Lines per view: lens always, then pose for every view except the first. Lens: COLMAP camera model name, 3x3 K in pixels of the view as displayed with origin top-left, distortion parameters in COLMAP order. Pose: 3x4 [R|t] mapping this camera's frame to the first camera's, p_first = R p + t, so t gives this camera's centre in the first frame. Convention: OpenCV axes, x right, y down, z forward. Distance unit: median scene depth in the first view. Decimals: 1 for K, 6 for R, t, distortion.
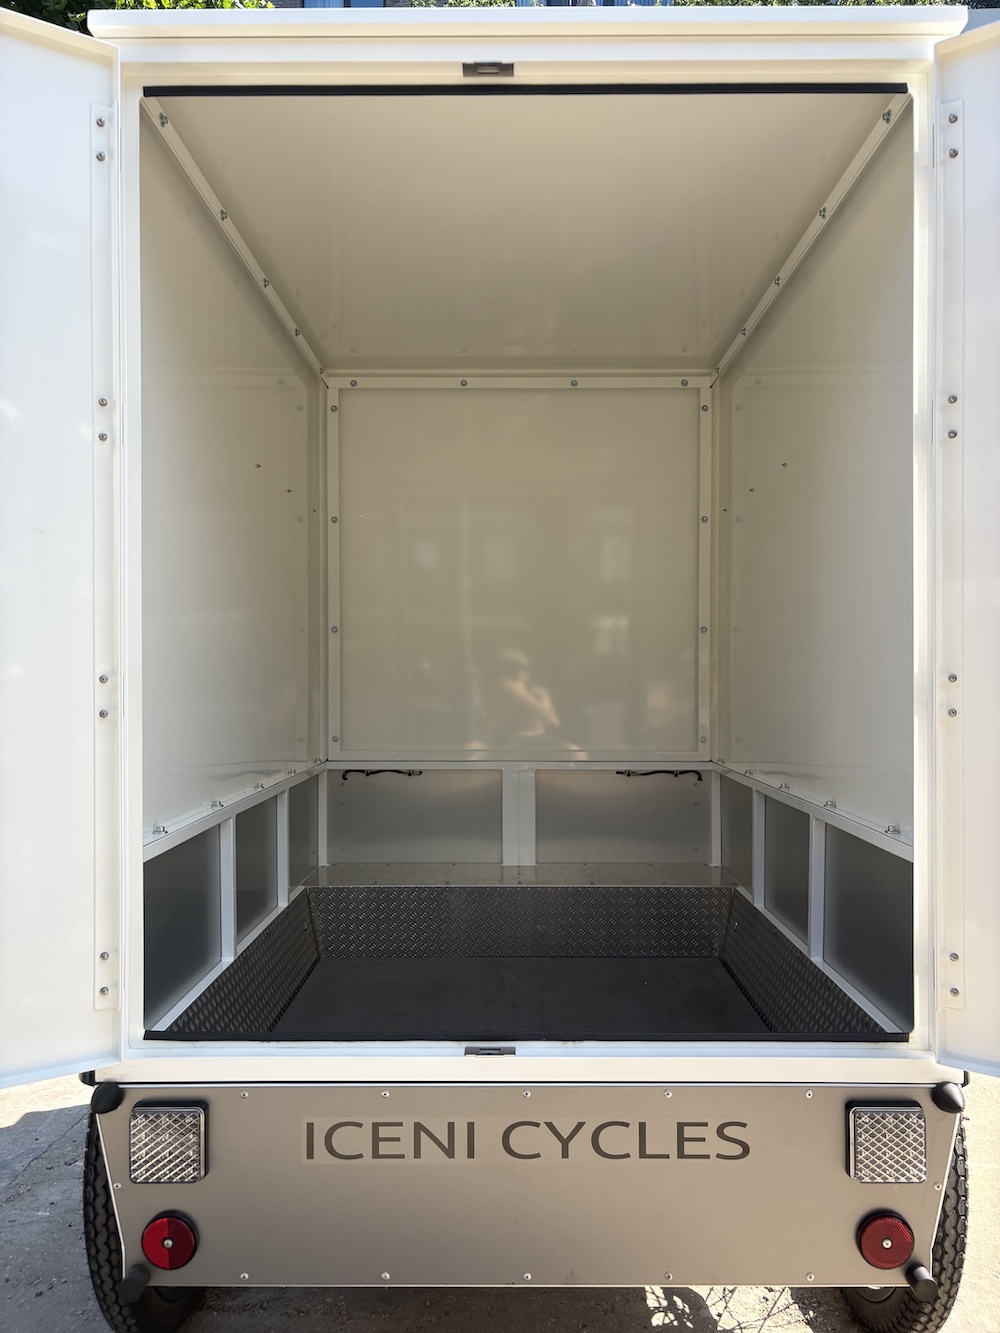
lens RADIAL K [[984.7, 0, 500.0], [0, 984.7, 666.5], [0, 0, 1]] dist [0.008248, -0.007385]
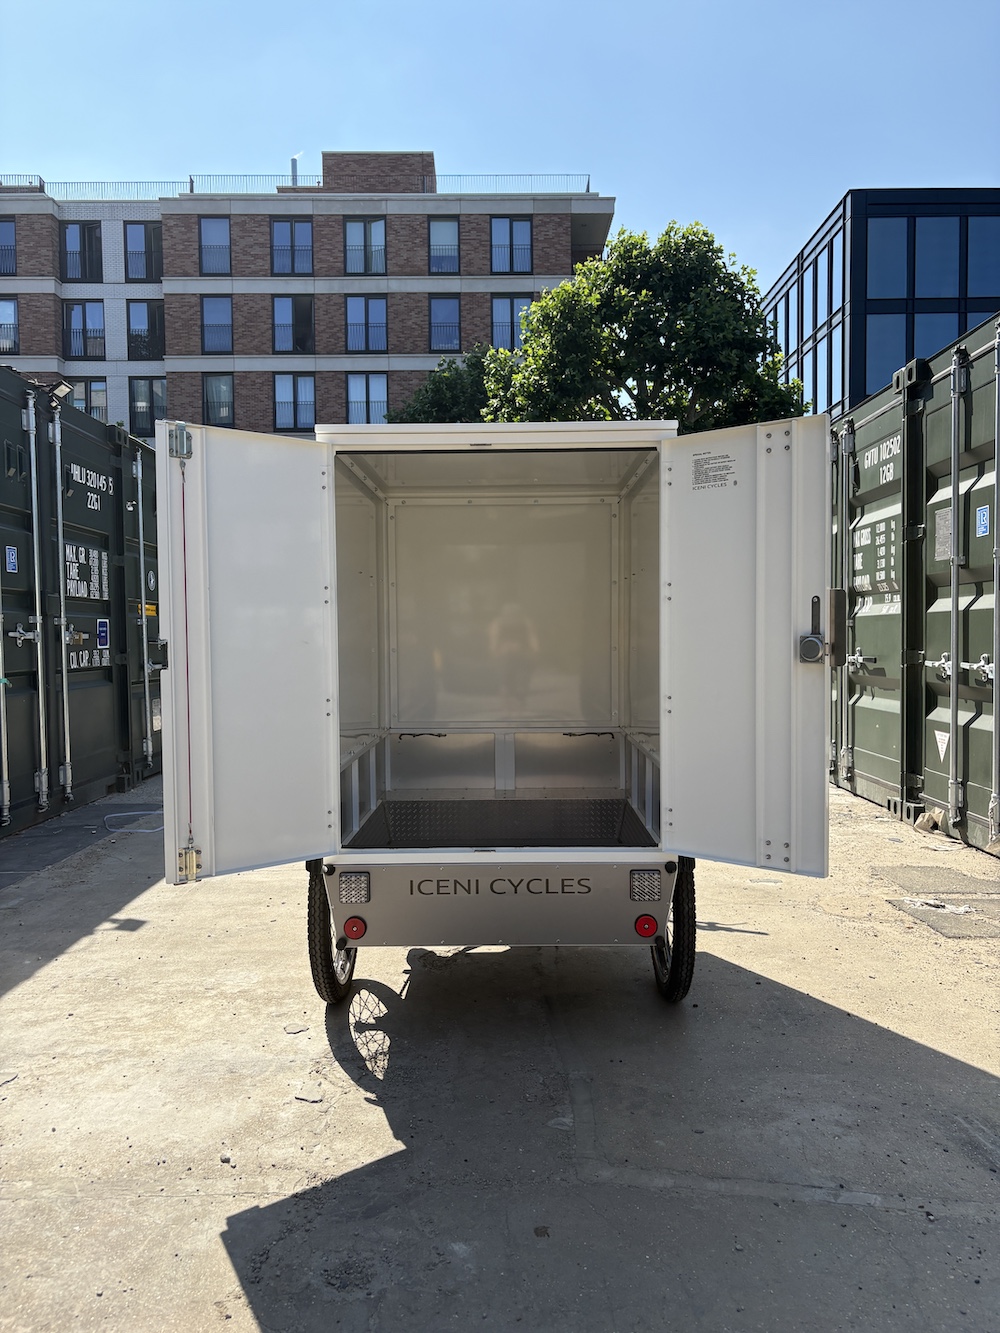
lens RADIAL K [[984.7, 0, 500.0], [0, 984.7, 666.5], [0, 0, 1]] dist [0.008248, -0.007385]
pose [[0.999968, -0.007167, -0.003614, 0.039262], [0.007316, 0.999046, 0.043059, -0.168841], [0.003302, -0.043084, 0.999066, -1.403244]]
